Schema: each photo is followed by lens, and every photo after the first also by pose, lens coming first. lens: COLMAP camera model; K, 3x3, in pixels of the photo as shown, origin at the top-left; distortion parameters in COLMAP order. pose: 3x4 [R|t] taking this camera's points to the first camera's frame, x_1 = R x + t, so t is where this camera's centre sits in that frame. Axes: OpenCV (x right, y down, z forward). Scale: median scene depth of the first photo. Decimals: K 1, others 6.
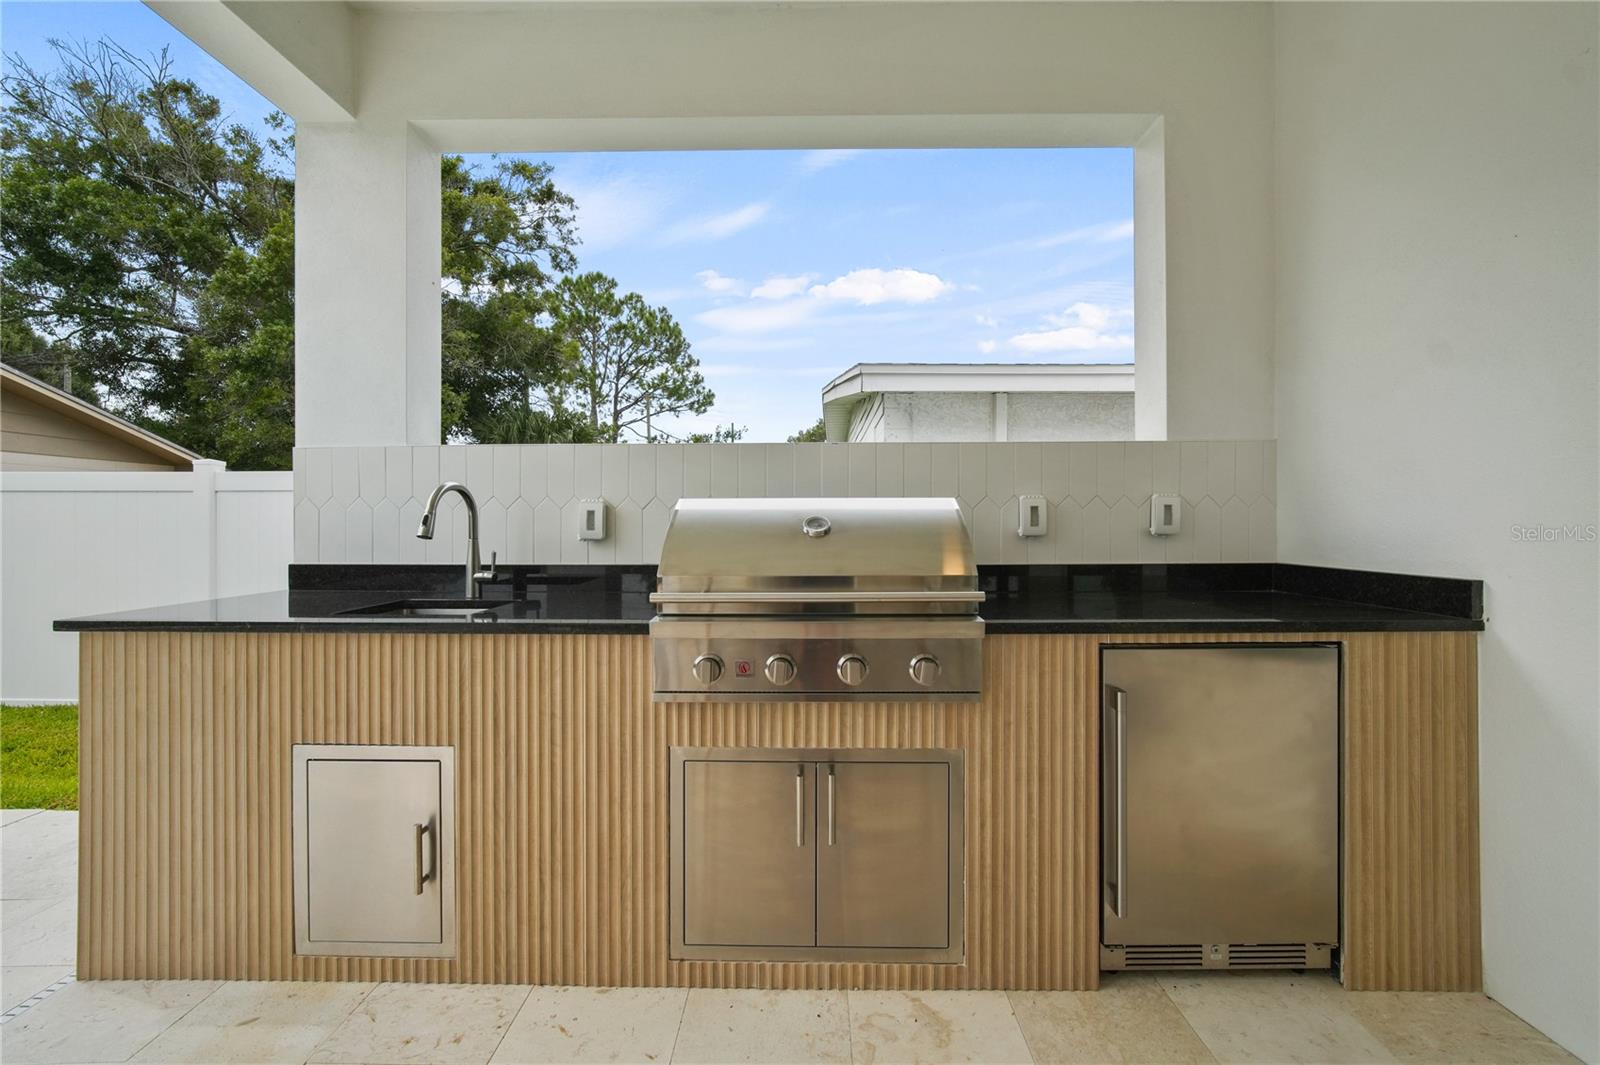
lens RADIAL K [[649.8, 0, 798.9], [0, 649.8, 520.1], [0, 0, 1]] dist [-0.002828, -0.000200]
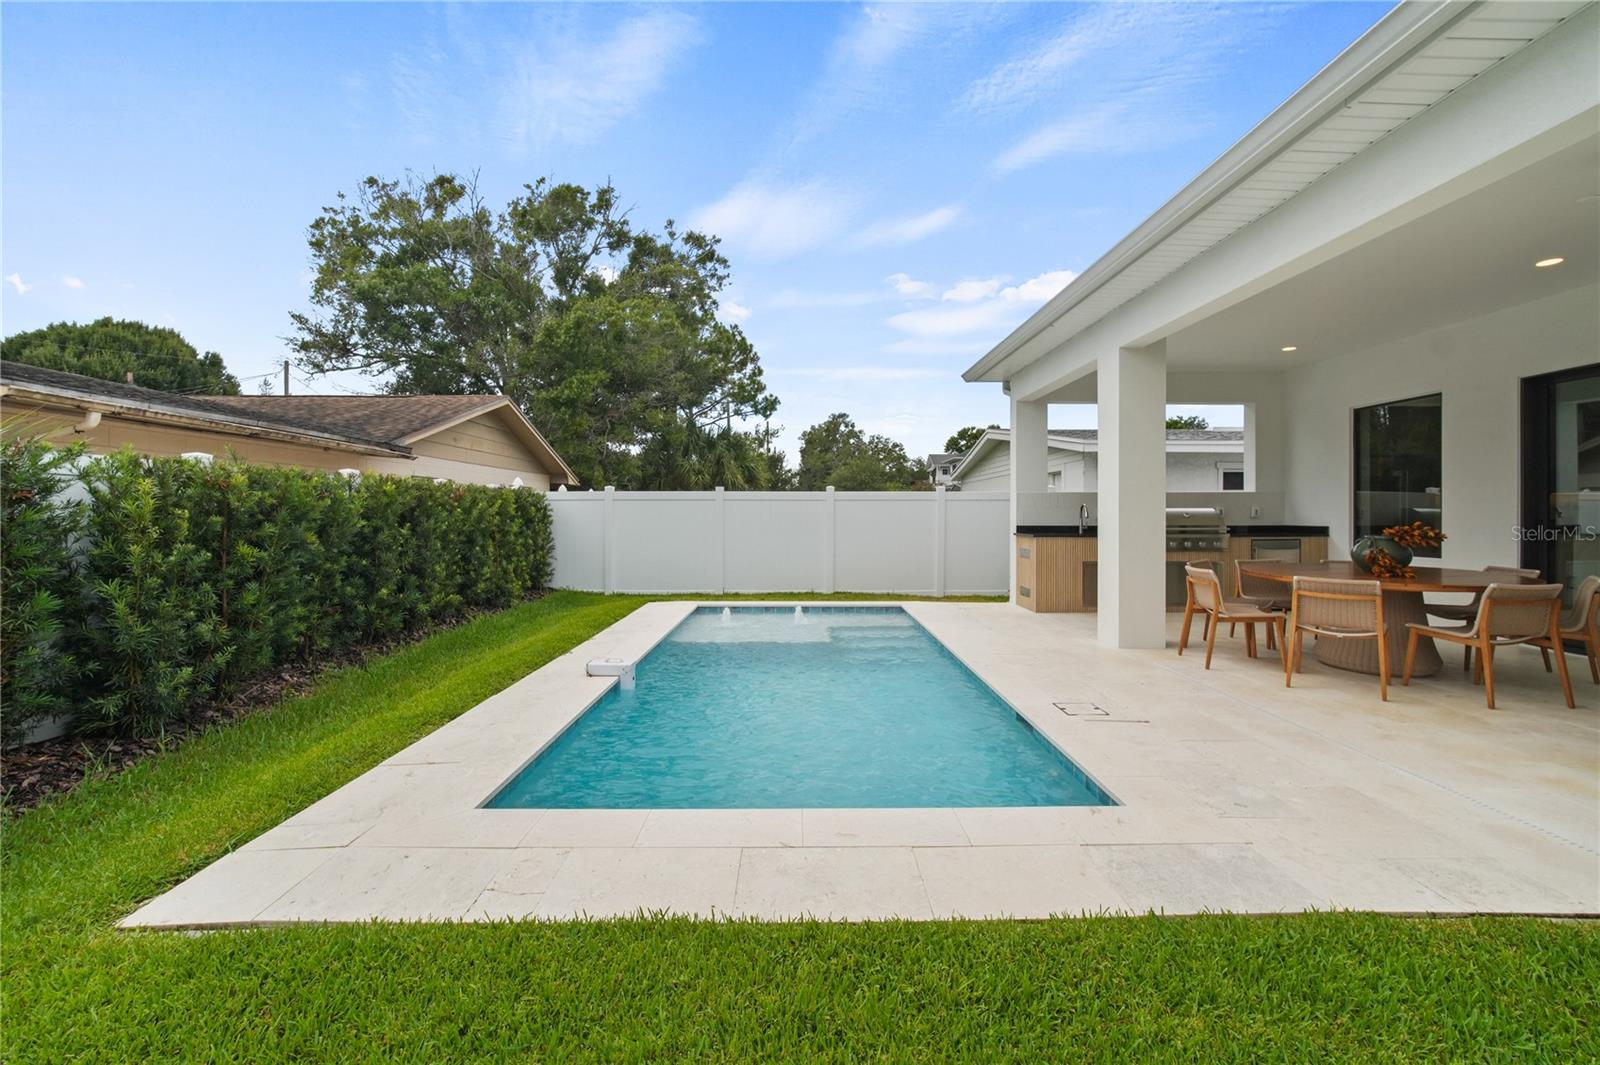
lens RADIAL K [[649.8, 0, 798.9], [0, 649.8, 520.1], [0, 0, 1]] dist [-0.002828, -0.000200]
pose [[0.999367, 0.003678, 0.035373, -0.250250], [-0.004276, 0.999849, 0.016829, -0.001637], [-0.035306, -0.016969, 0.999232, -0.300682]]
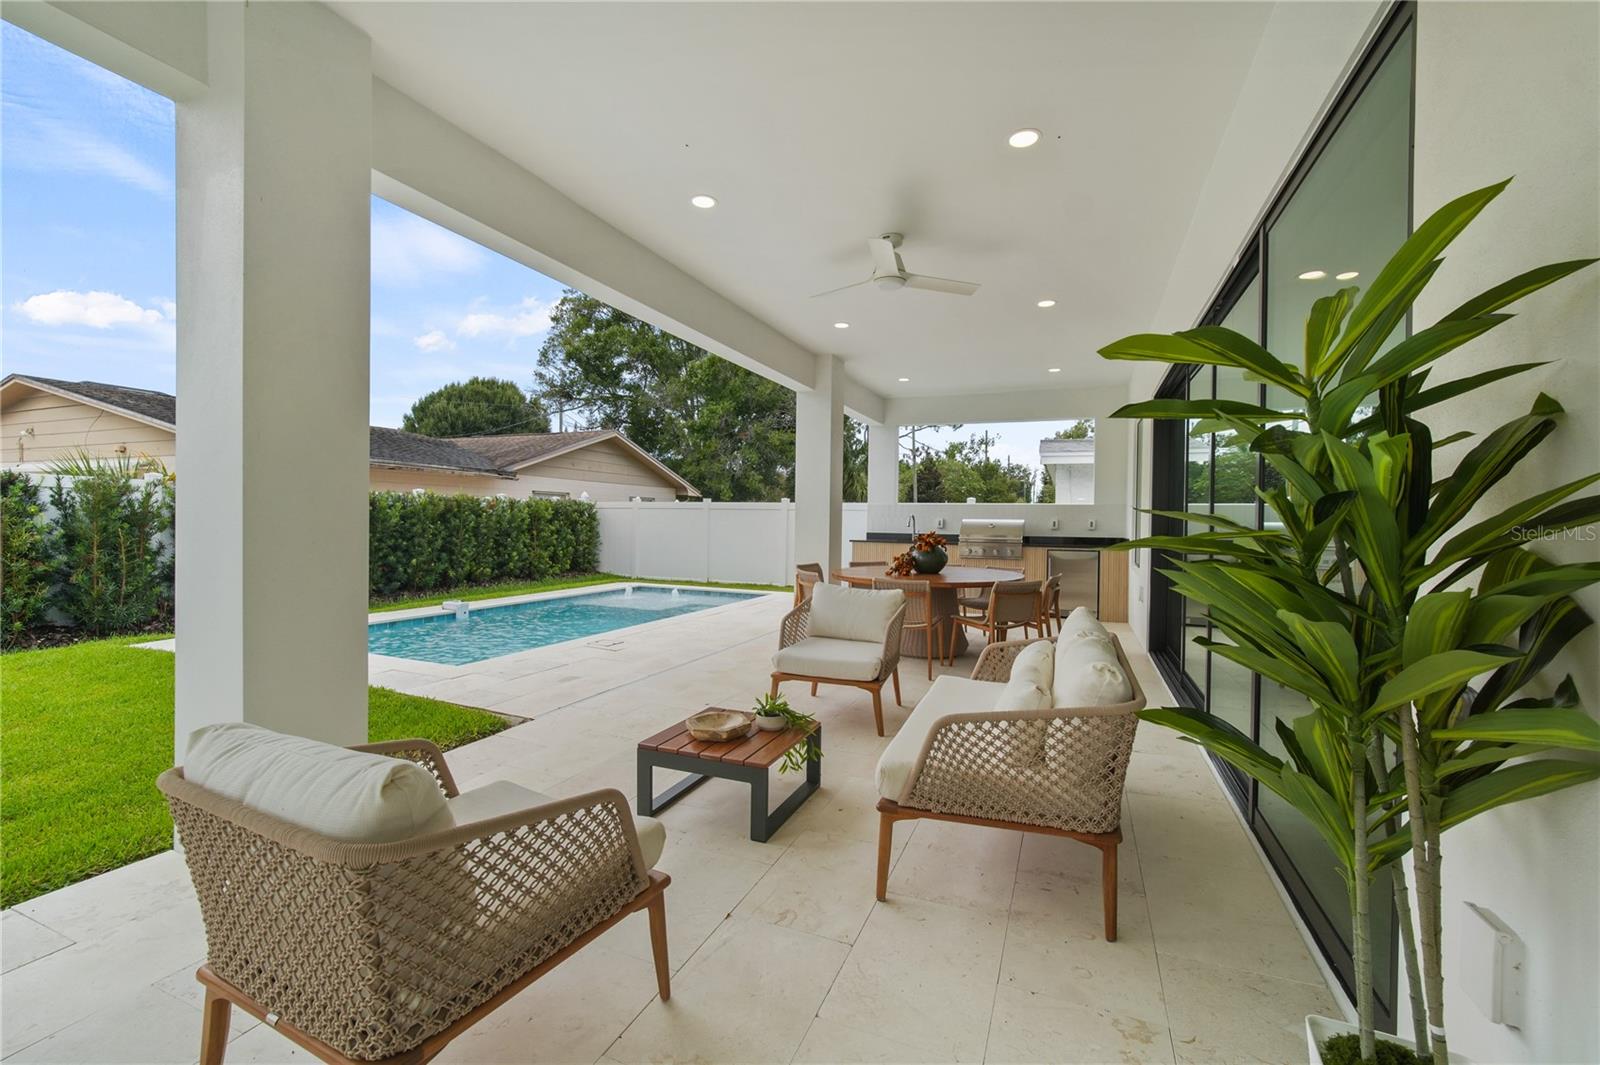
lens RADIAL K [[654.5, 0, 800.0], [0, 654.5, 532.5], [0, 0, 1]] dist [0.000489, -0.000074]
pose [[0.929023, 0.025946, -0.369112, 0.043887], [-0.018010, 0.999527, 0.024933, -0.003408], [0.369585, -0.016515, 0.929050, -0.362046]]
